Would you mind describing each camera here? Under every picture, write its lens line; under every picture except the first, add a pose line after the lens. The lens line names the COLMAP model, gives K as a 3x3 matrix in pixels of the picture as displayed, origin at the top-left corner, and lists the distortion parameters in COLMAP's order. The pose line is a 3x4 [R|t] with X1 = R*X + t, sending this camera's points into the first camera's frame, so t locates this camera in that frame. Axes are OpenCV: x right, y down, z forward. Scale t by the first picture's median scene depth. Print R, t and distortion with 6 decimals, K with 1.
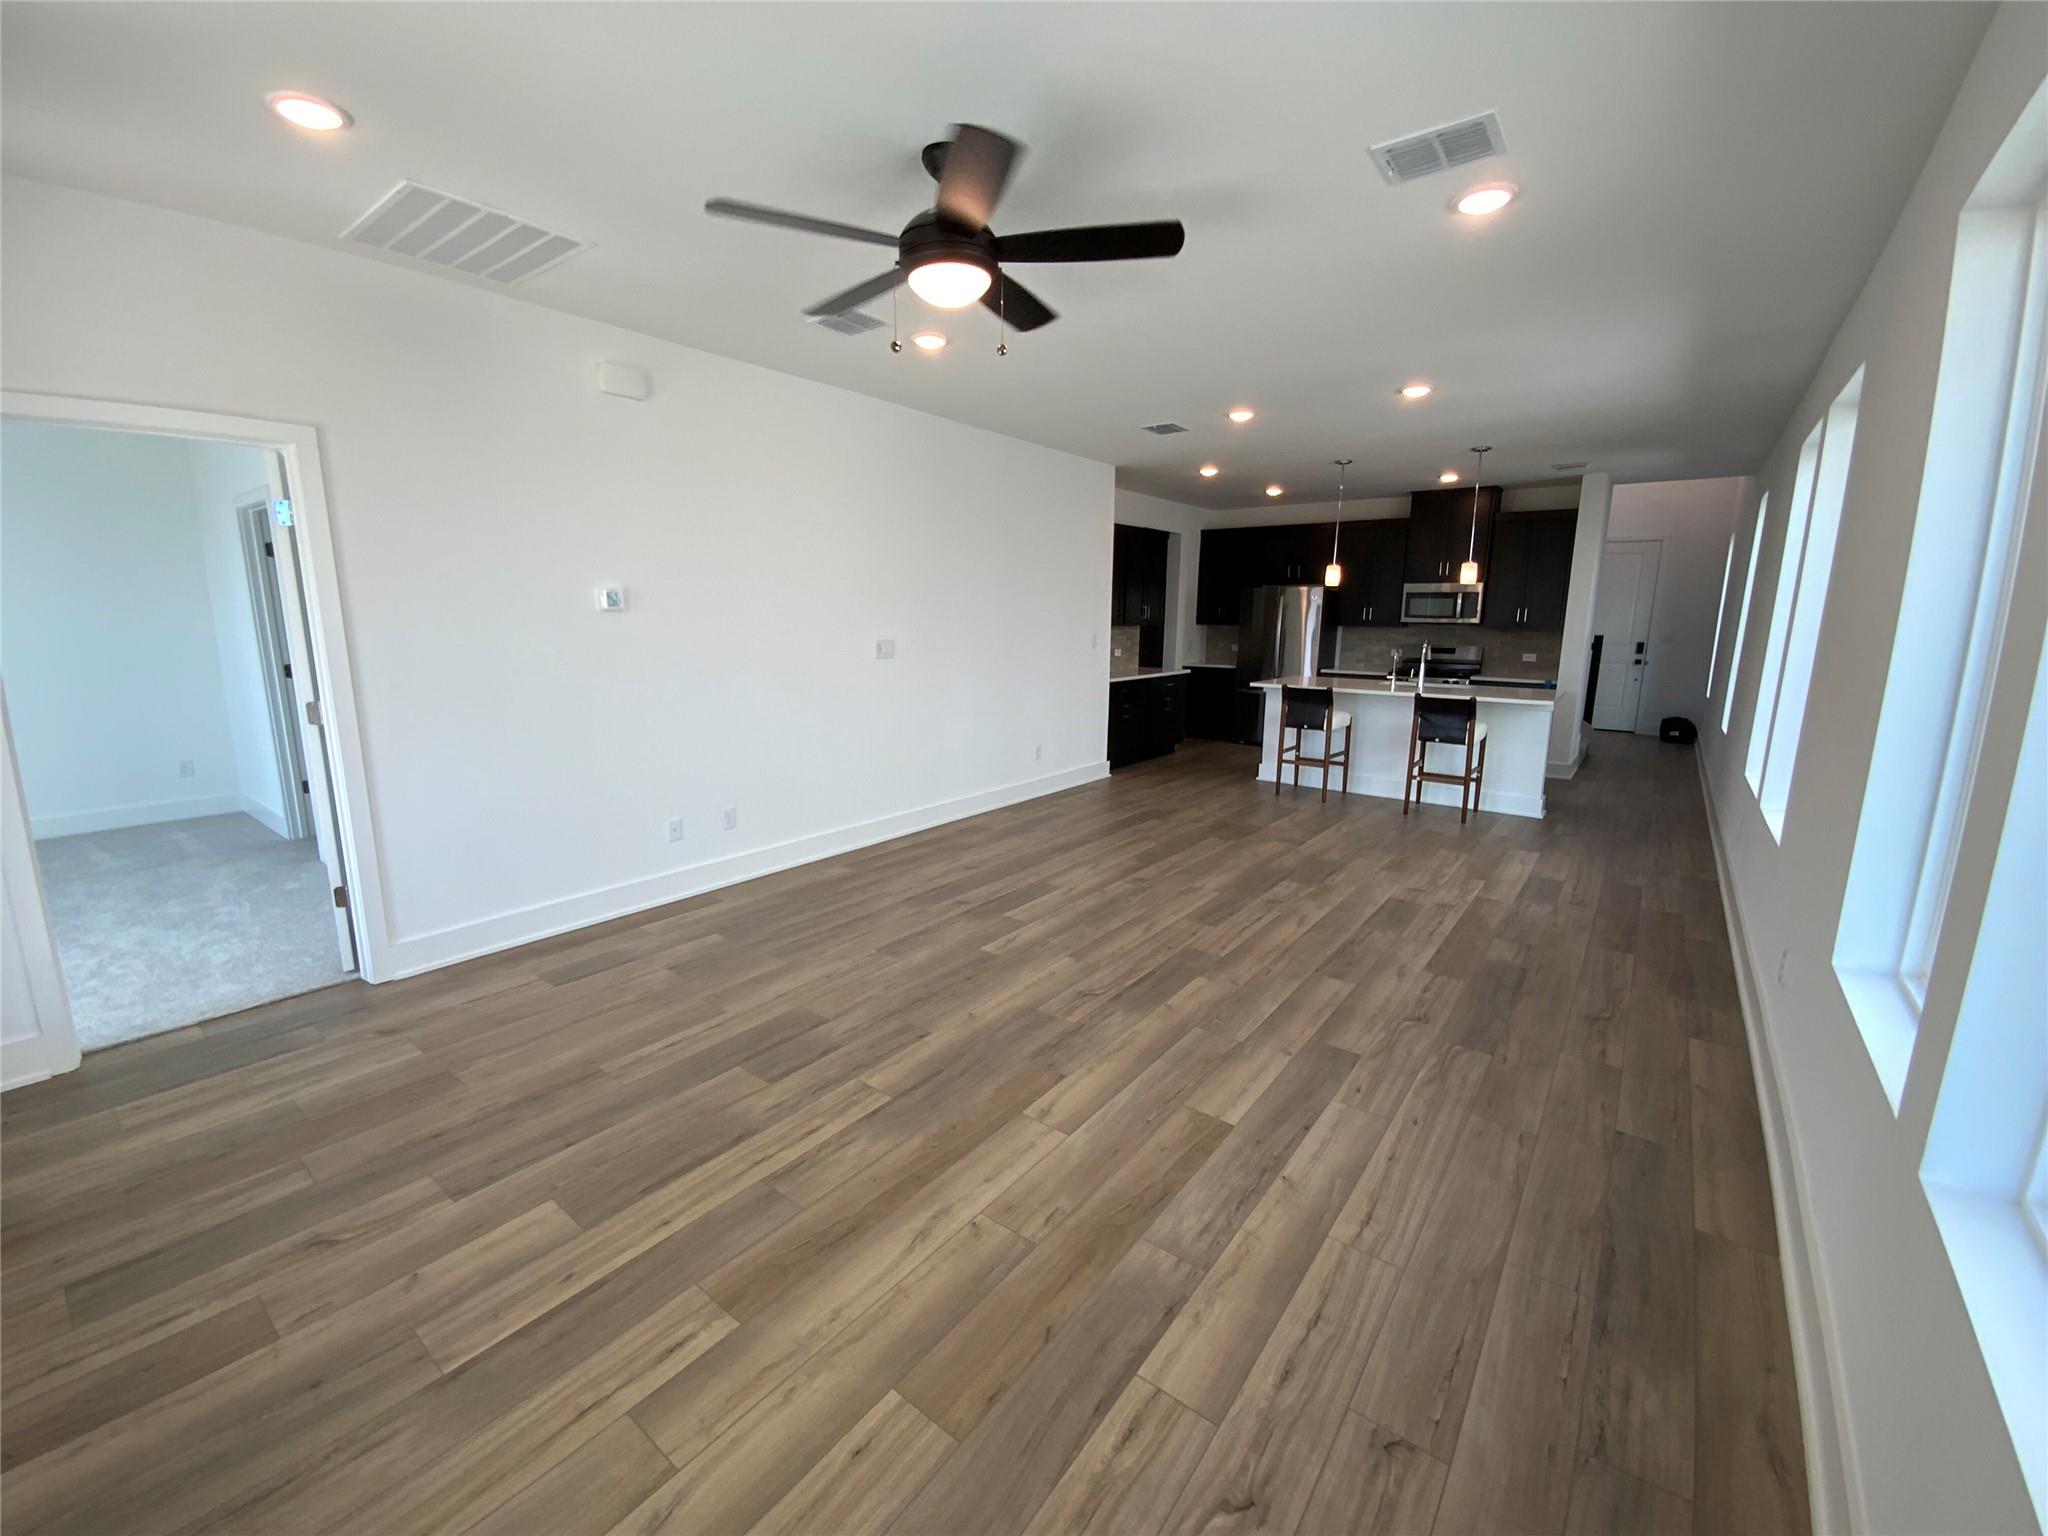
lens RADIAL K [[820.6, 0, 1024.0], [0, 820.6, 768.0], [0, 0, 1]] dist [-0.000645, -0.009149]
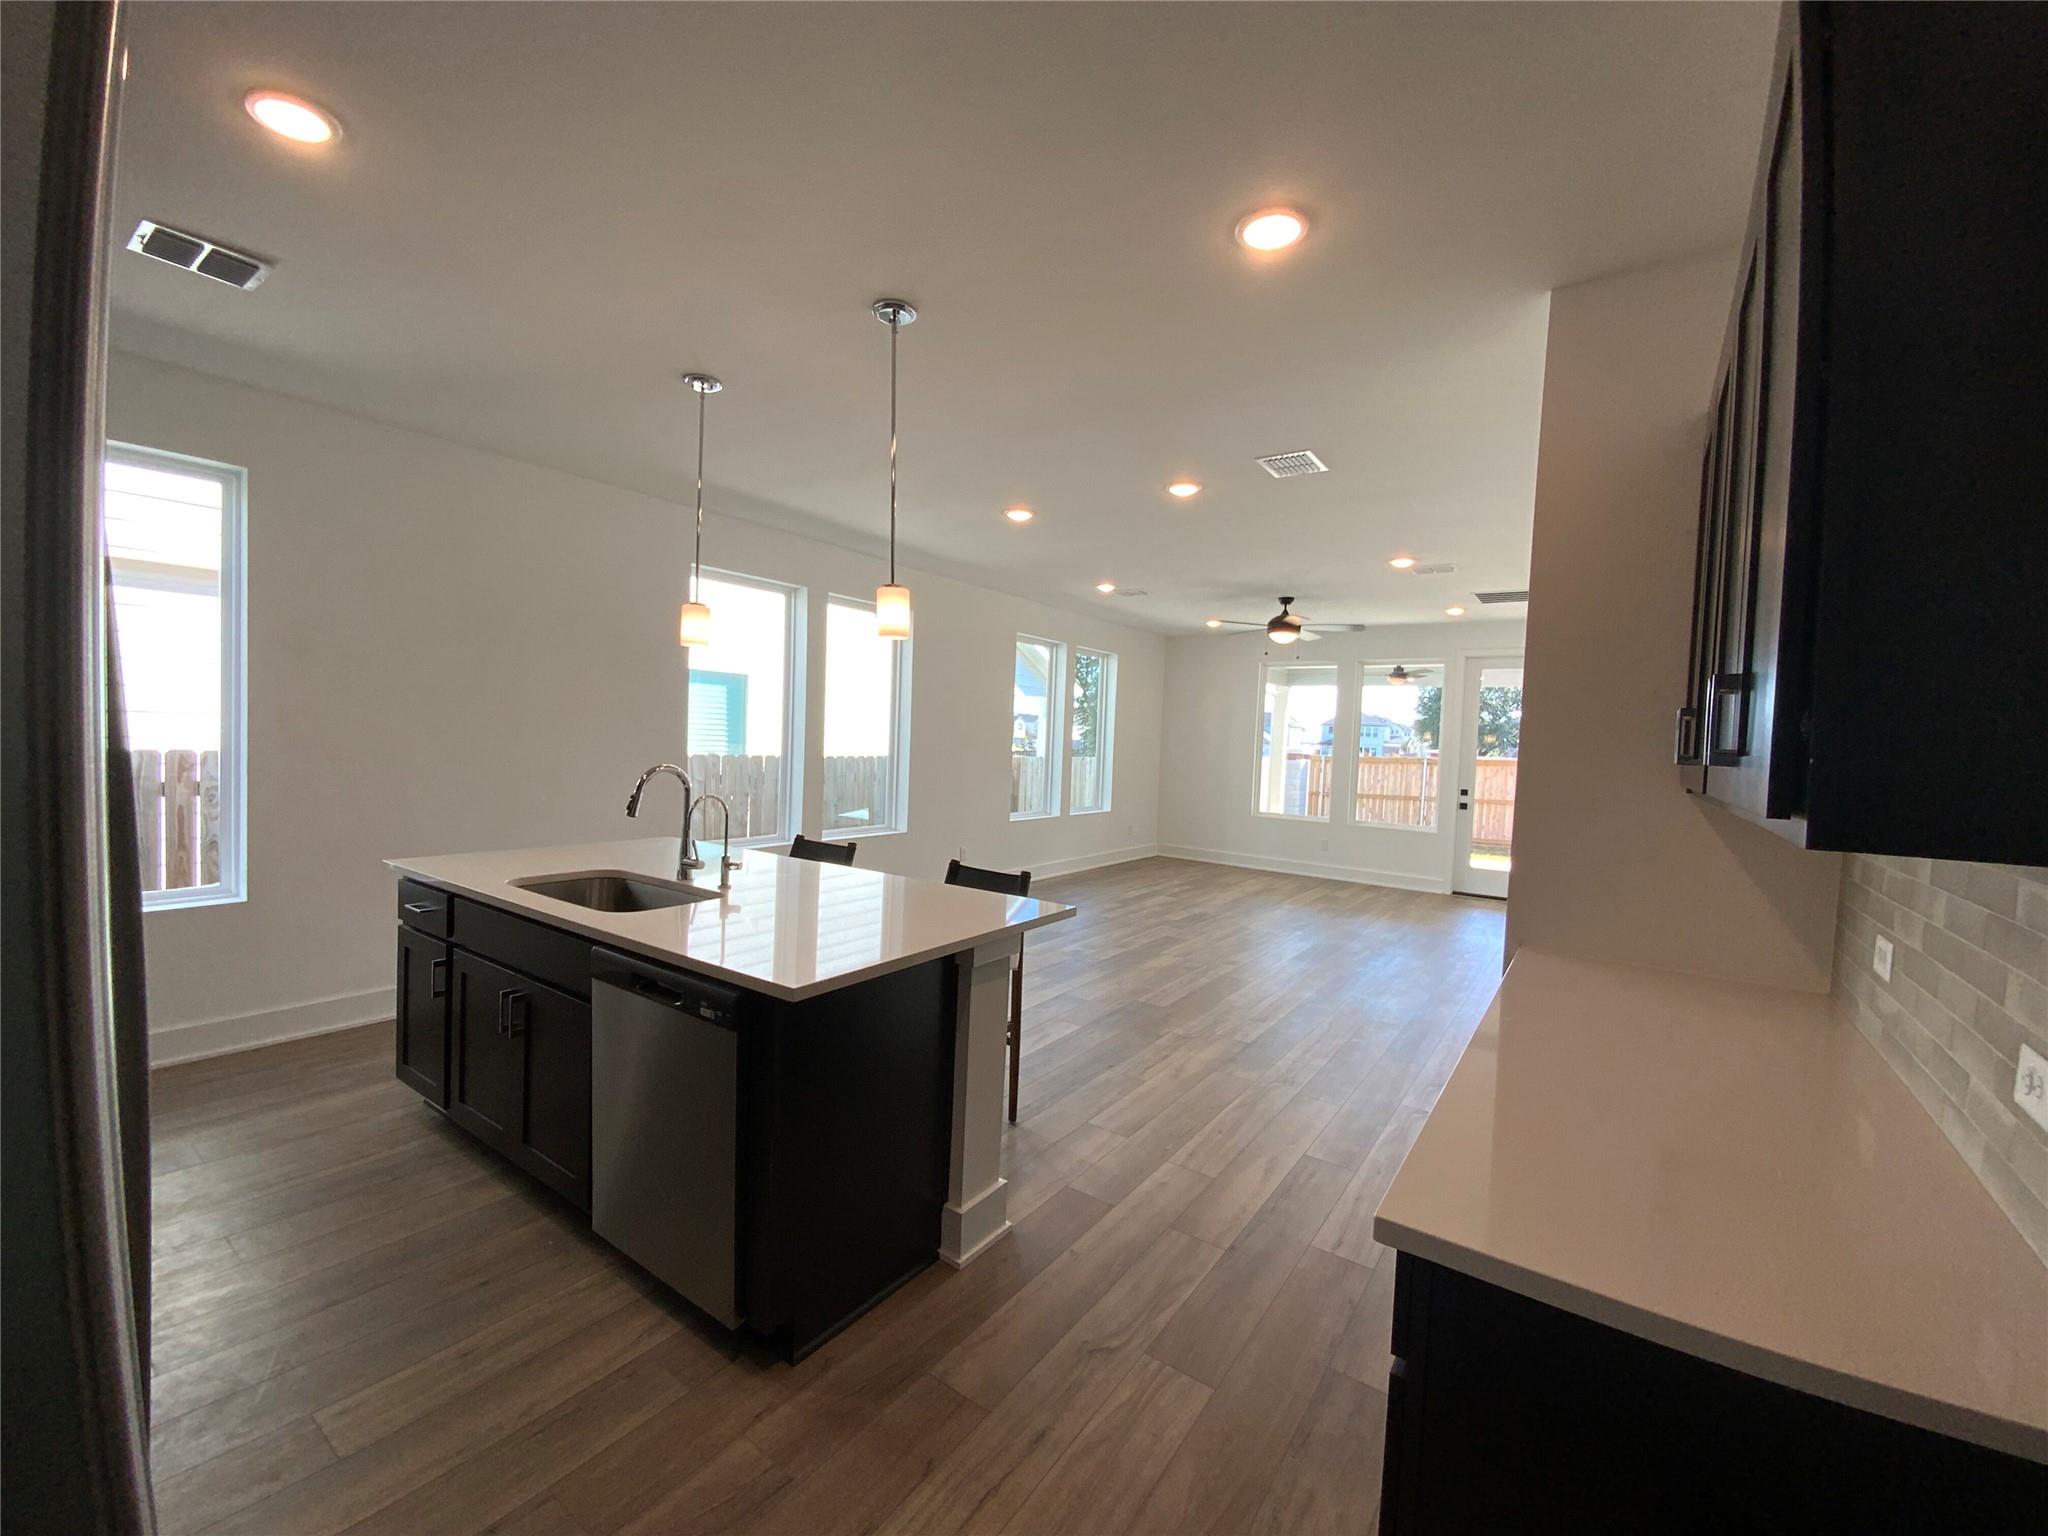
lens RADIAL K [[820.6, 0, 1024.0], [0, 820.6, 768.0], [0, 0, 1]] dist [-0.000645, -0.009149]
pose [[-0.997980, -0.050222, -0.038913, 0.462317], [-0.057766, 0.972257, 0.226671, -0.357135], [0.026449, 0.228461, -0.973194, 1.947369]]
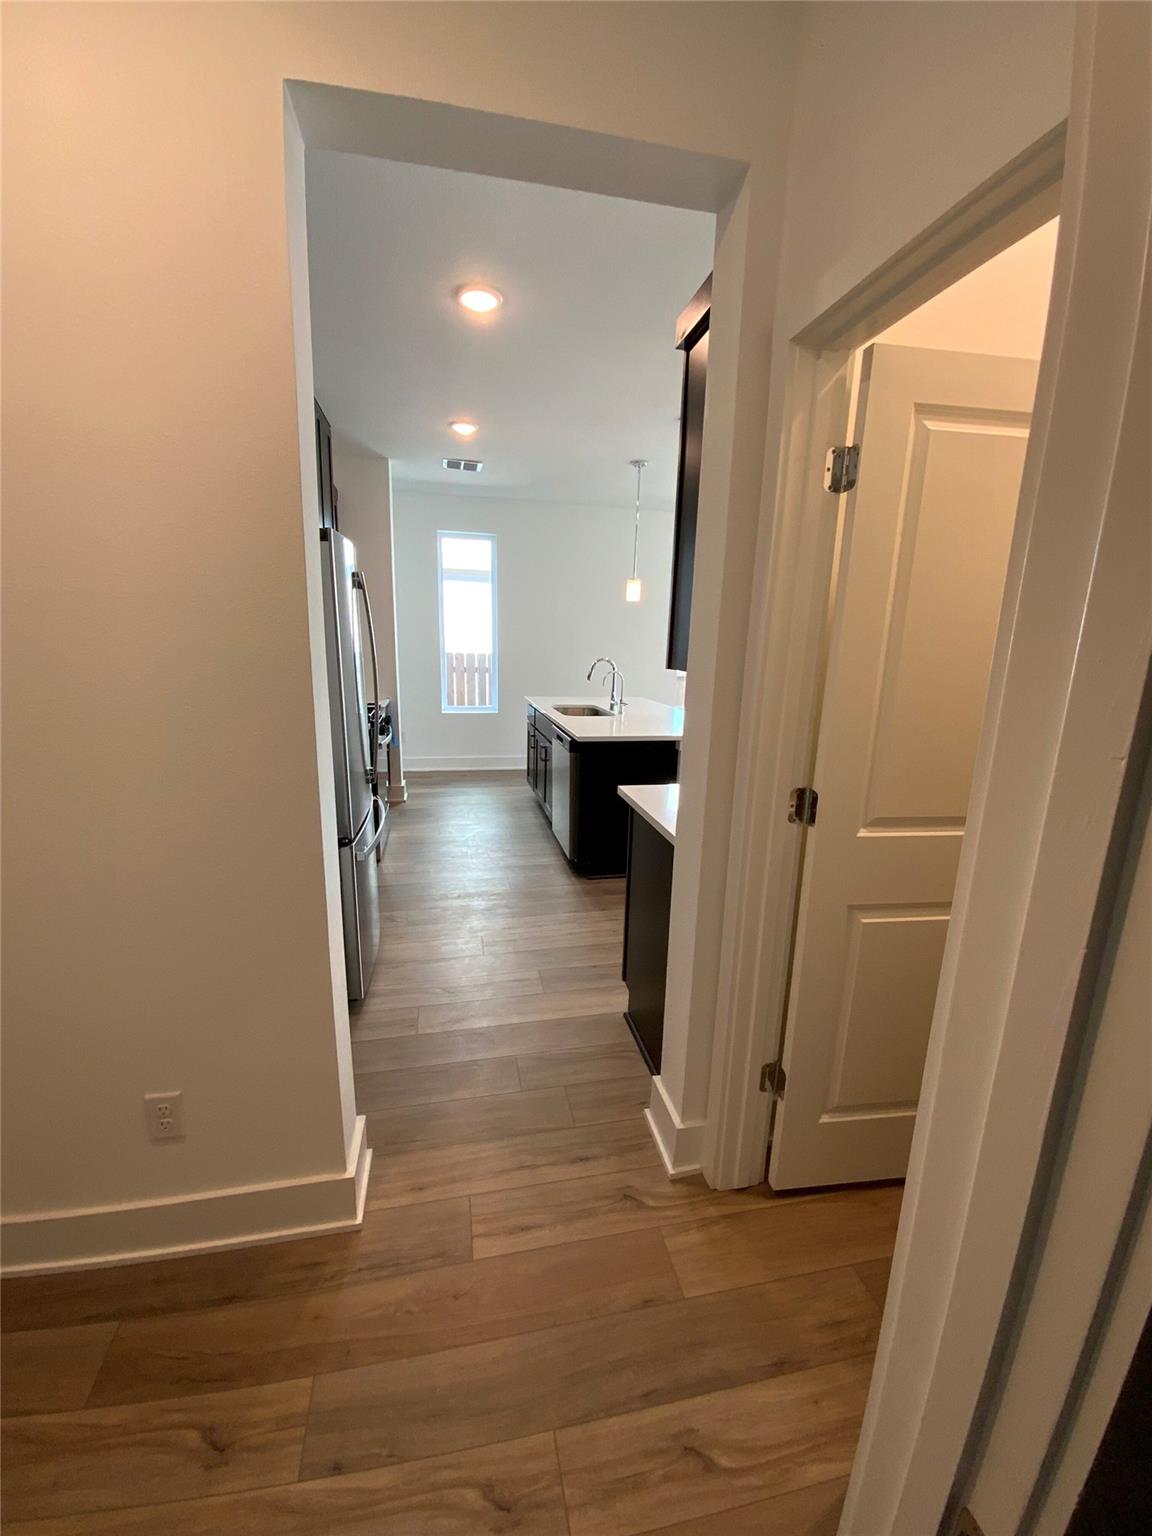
lens RADIAL K [[623.1, 0, 576.0], [0, 623.1, 768.0], [0, 0, 1]] dist [0.000456, -0.009119]
pose [[-0.762043, -0.161248, 0.627128, 0.092124], [0.098234, 0.928500, 0.358104, -0.408385], [-0.640032, 0.334495, -0.691716, 2.139830]]
